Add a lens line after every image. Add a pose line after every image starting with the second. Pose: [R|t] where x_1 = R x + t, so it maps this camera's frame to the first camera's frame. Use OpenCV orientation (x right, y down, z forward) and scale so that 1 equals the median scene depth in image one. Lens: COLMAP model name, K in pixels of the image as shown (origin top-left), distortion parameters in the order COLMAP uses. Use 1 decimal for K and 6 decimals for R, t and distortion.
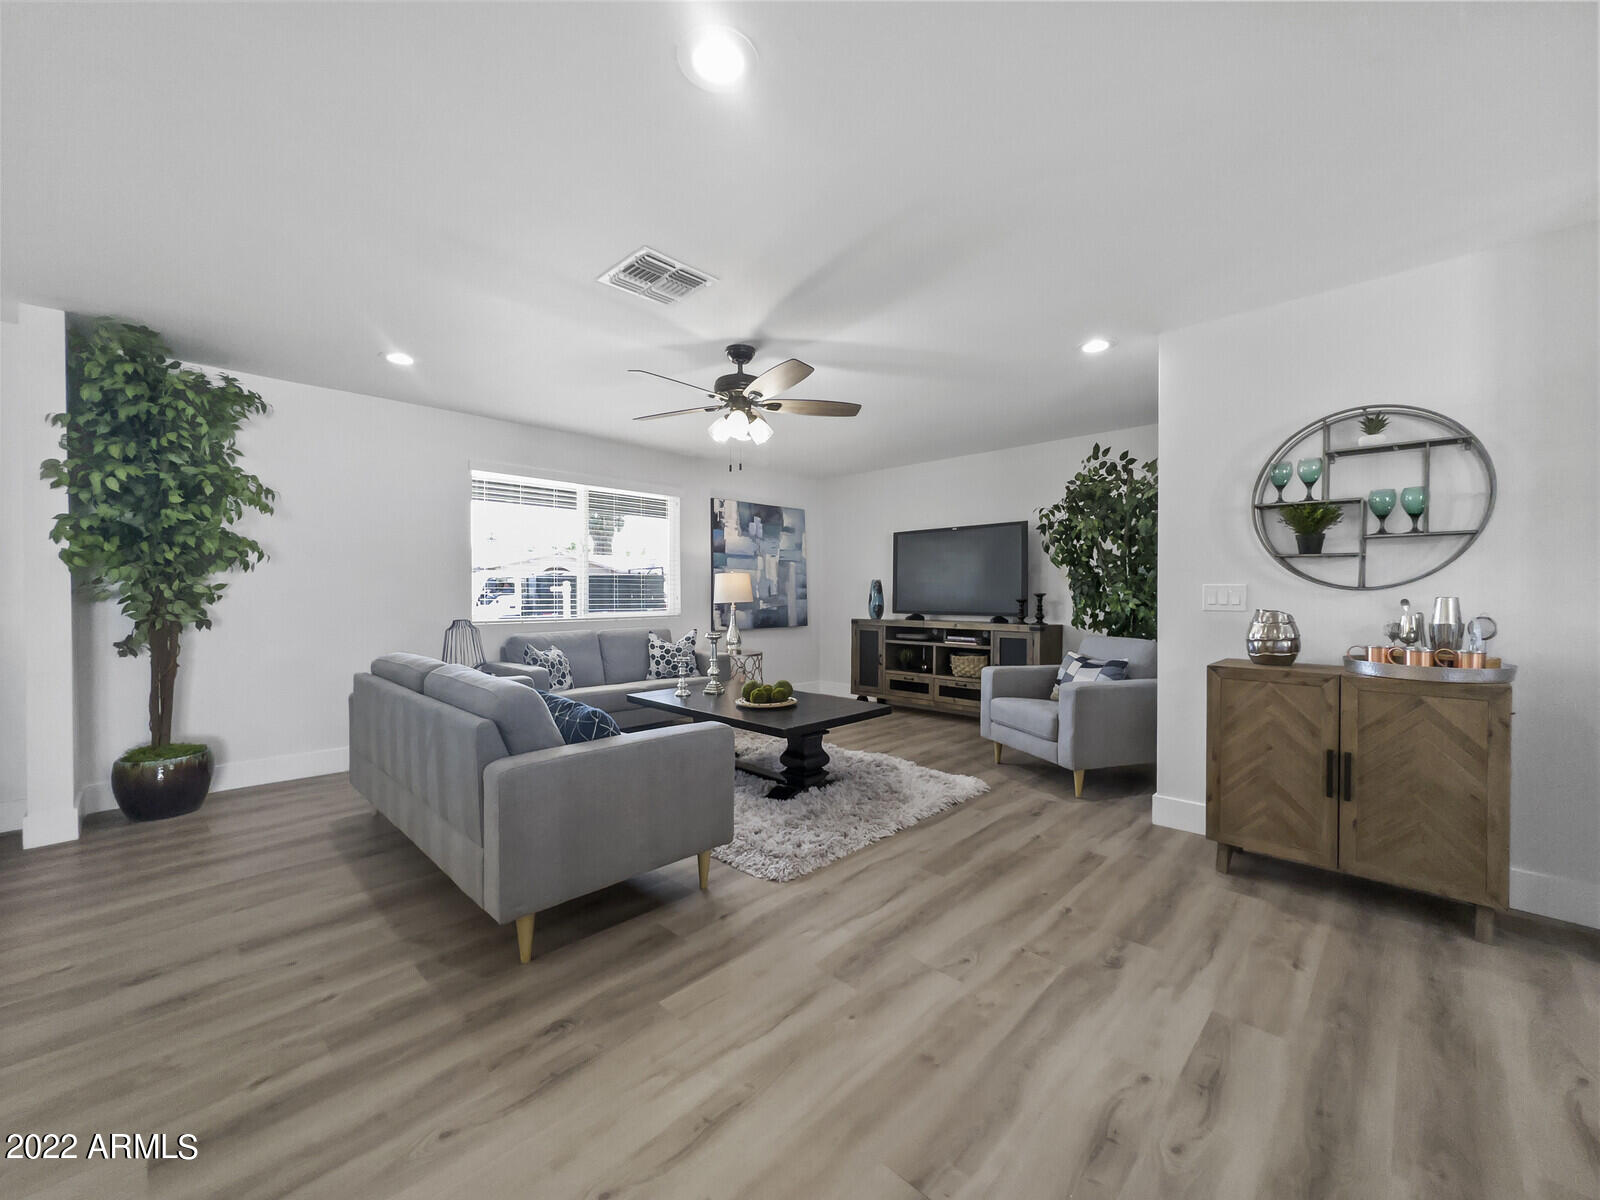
lens RADIAL K [[646.3, 0, 799.7], [0, 646.3, 596.8], [0, 0, 1]] dist [-0.003476, 0.001907]
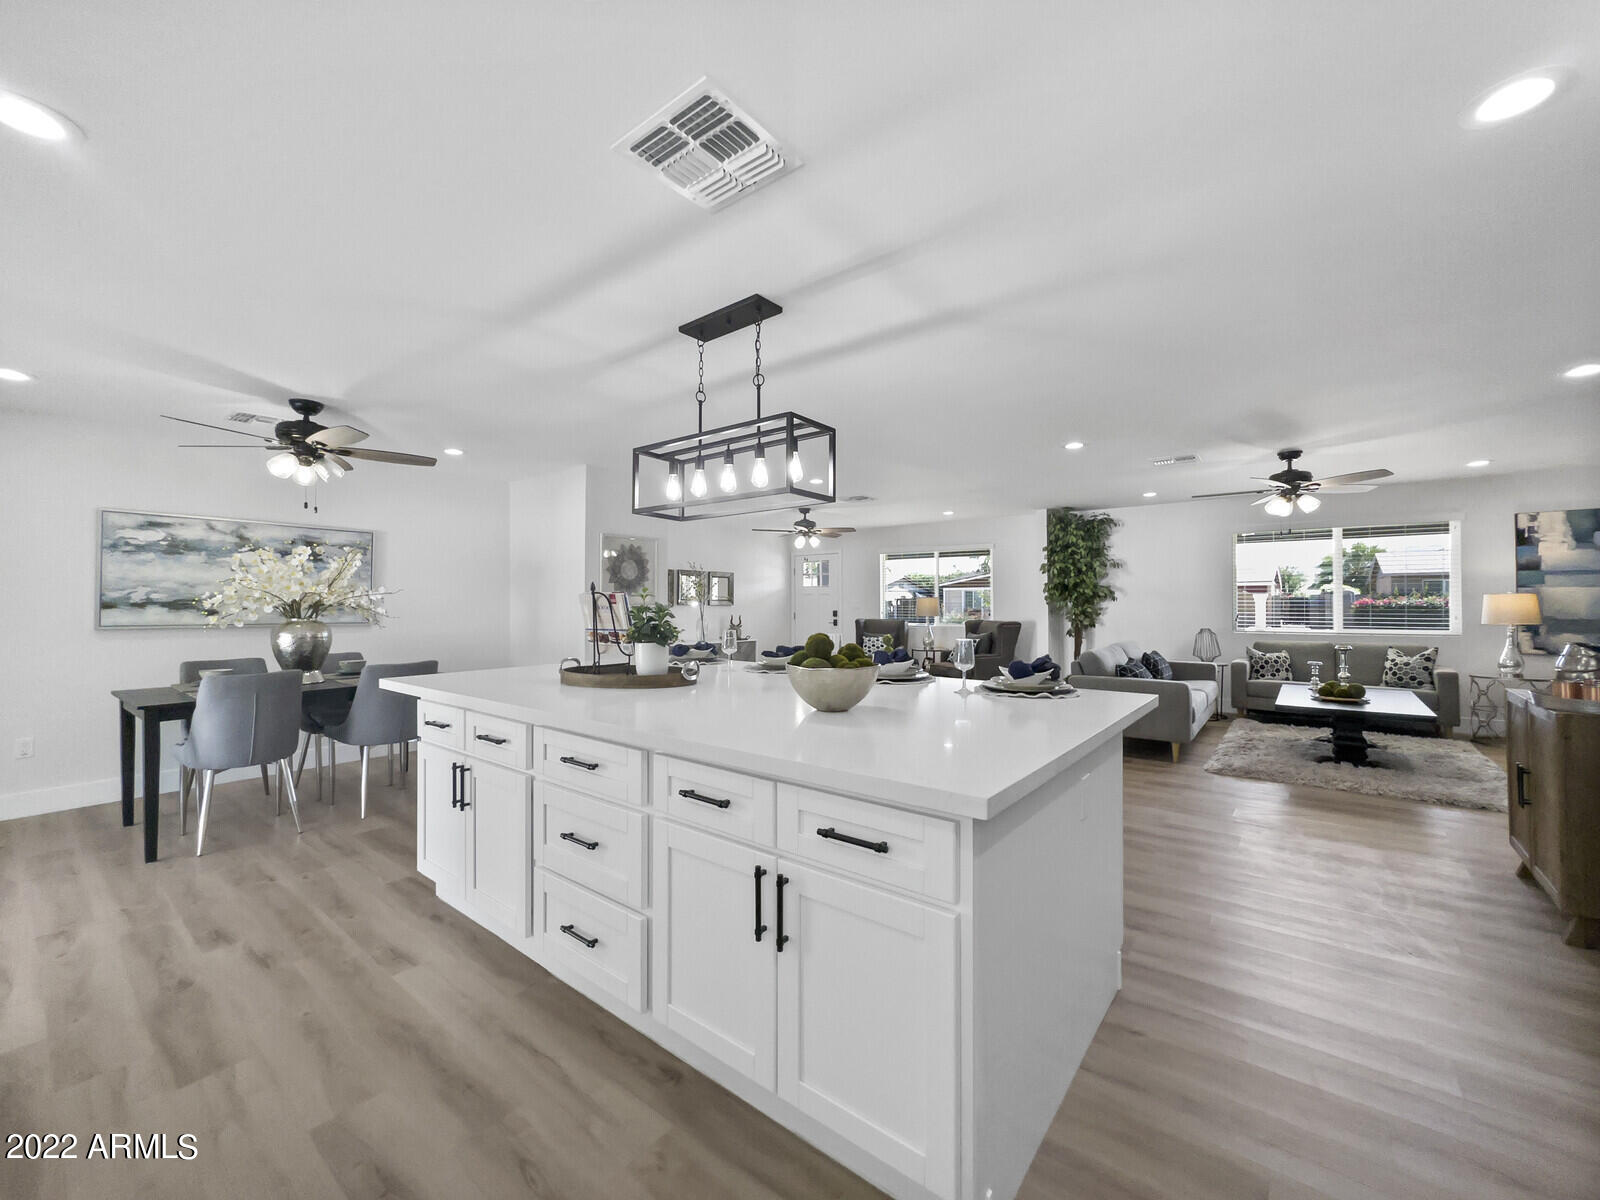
lens RADIAL K [[646.3, 0, 799.5], [0, 646.3, 596.6], [0, 0, 1]] dist [-0.003476, 0.001907]
pose [[0.100216, -0.011606, -0.994898, 1.209472], [-0.002643, 0.999925, -0.011931, -0.028455], [0.994962, 0.003825, 0.100178, -0.258727]]
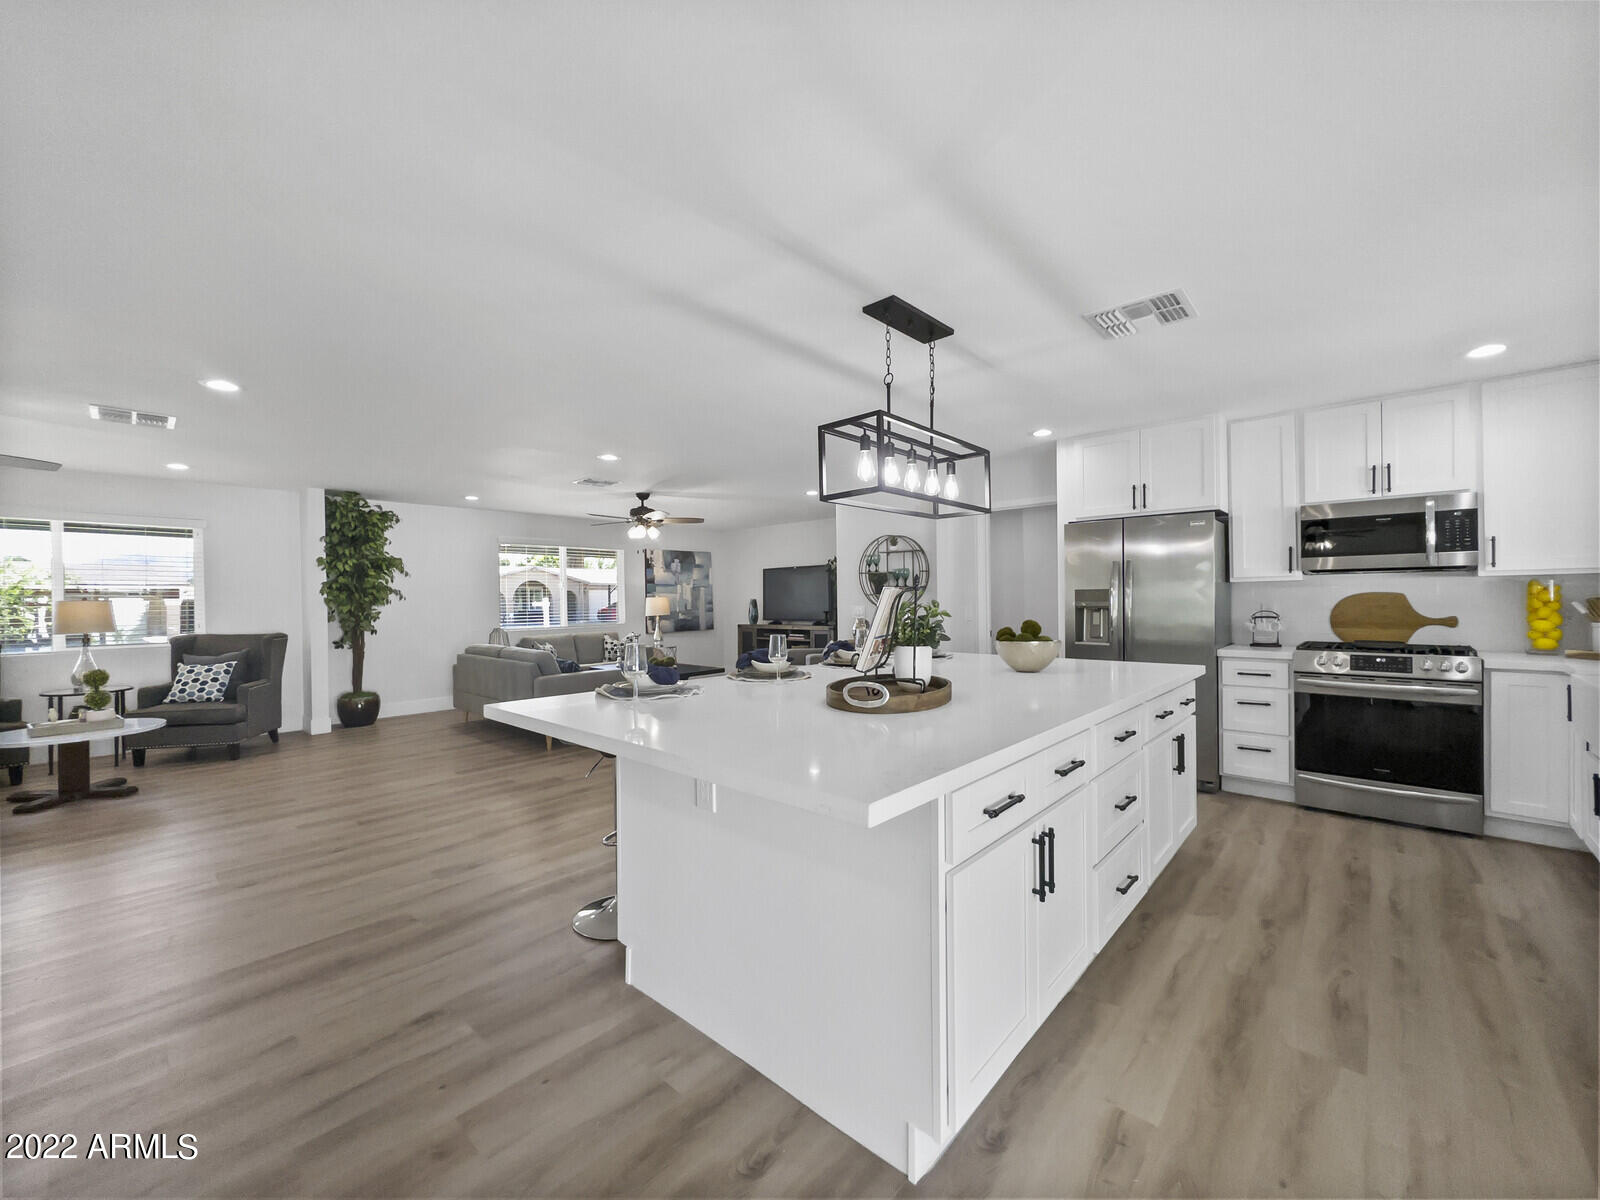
lens RADIAL K [[646.3, 0, 800.0], [0, 646.3, 598.1], [0, 0, 1]] dist [-0.003476, 0.001907]
pose [[0.999174, -0.013921, 0.038174, 0.306974], [0.014171, 0.999880, -0.006281, -0.030642], [-0.038082, 0.006817, 0.999251, -1.007850]]
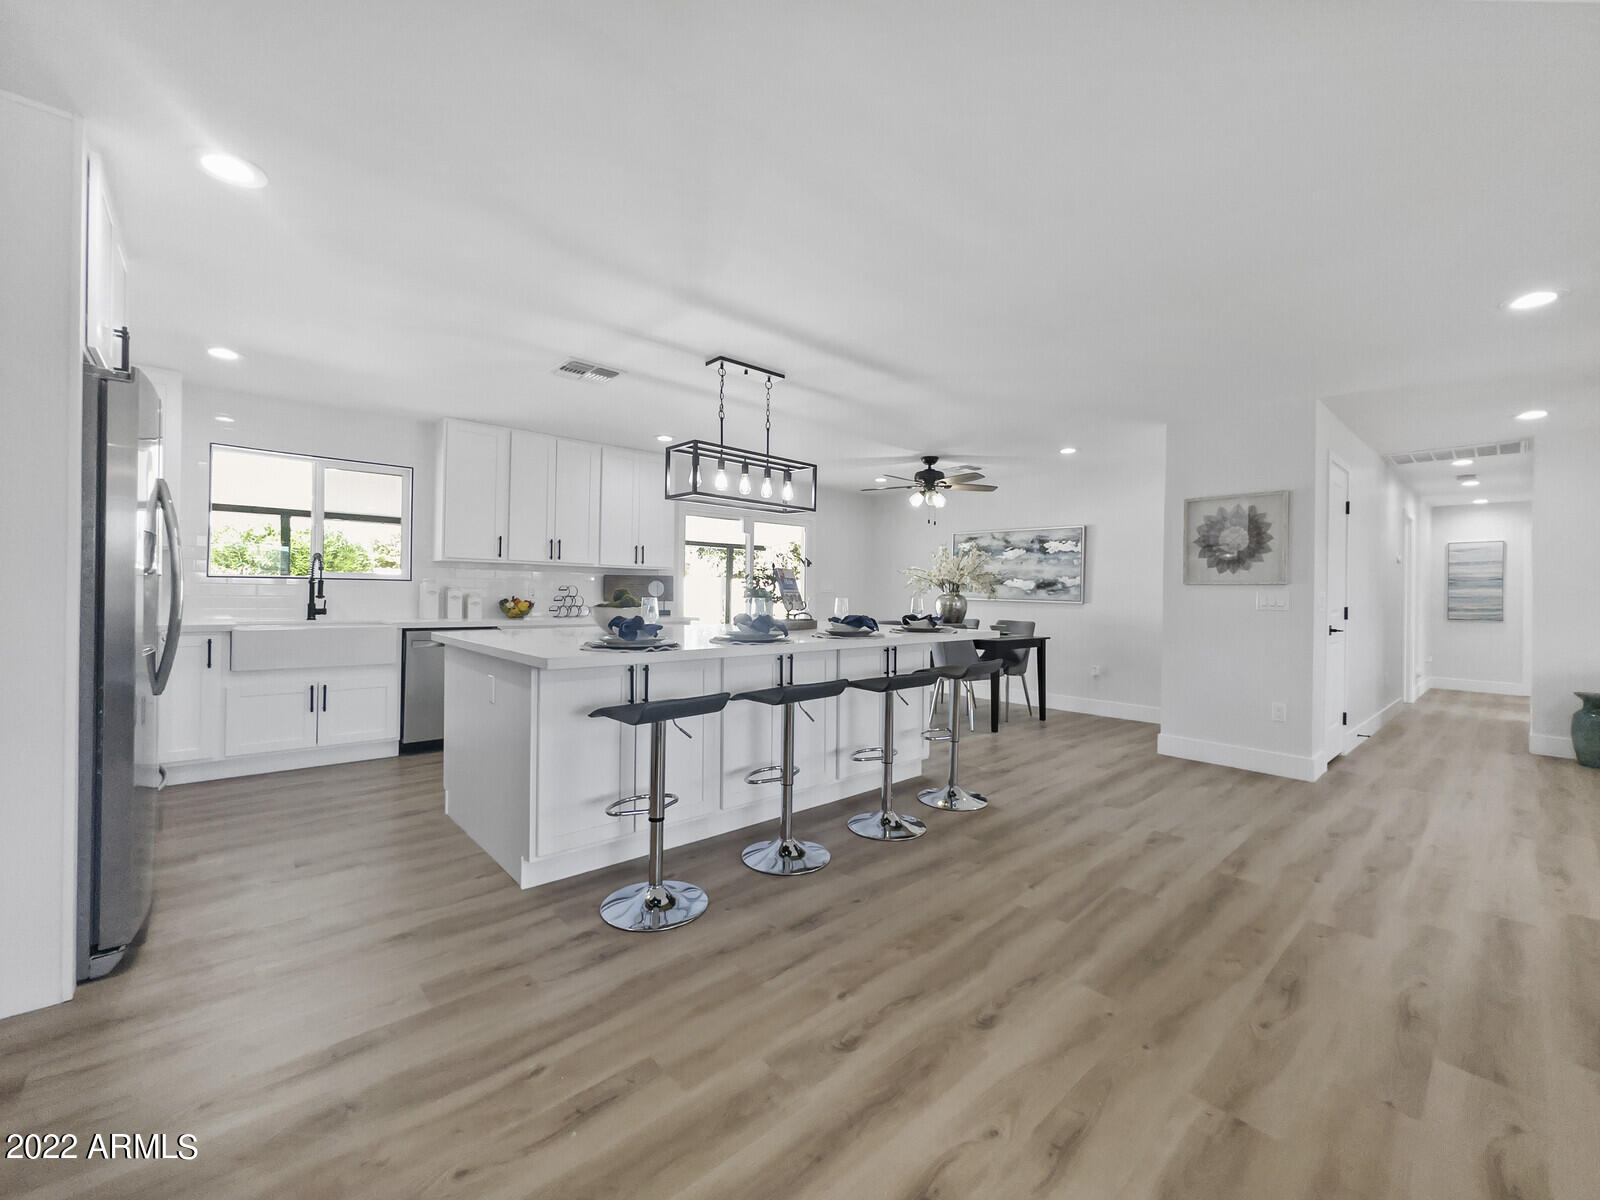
lens RADIAL K [[646.3, 0, 799.1], [0, 646.3, 595.6], [0, 0, 1]] dist [-0.003476, 0.001907]
pose [[-0.997914, -0.015930, 0.062555, 0.313442], [-0.015346, 0.999834, 0.009802, -0.004547], [-0.062701, 0.008821, -0.997993, 0.764836]]
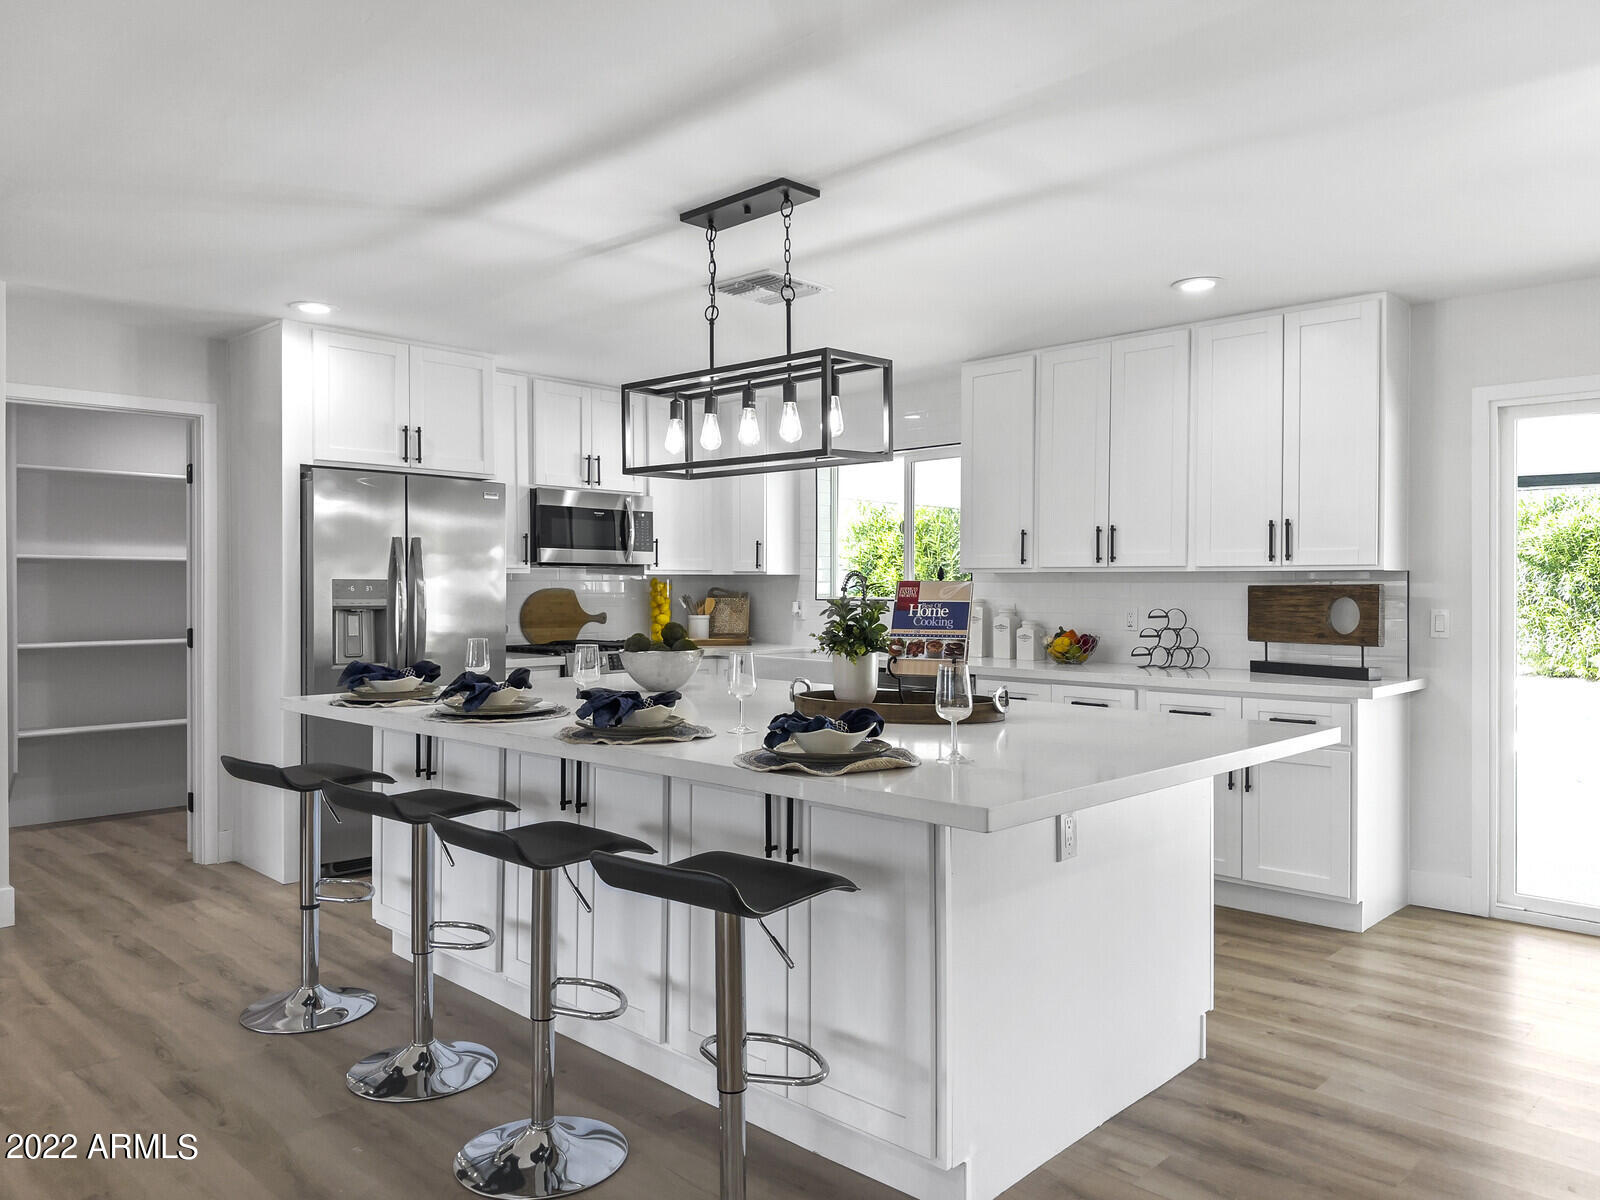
lens RADIAL K [[1134.9, 0, 807.6], [0, 1134.9, 594.3], [0, 0, 1]] dist [0.073381, -0.095832]
pose [[-0.014288, -0.009596, 0.999852, -0.487284], [0.005328, 0.999939, 0.009673, -0.039822], [-0.999884, 0.005465, -0.014236, -0.299284]]
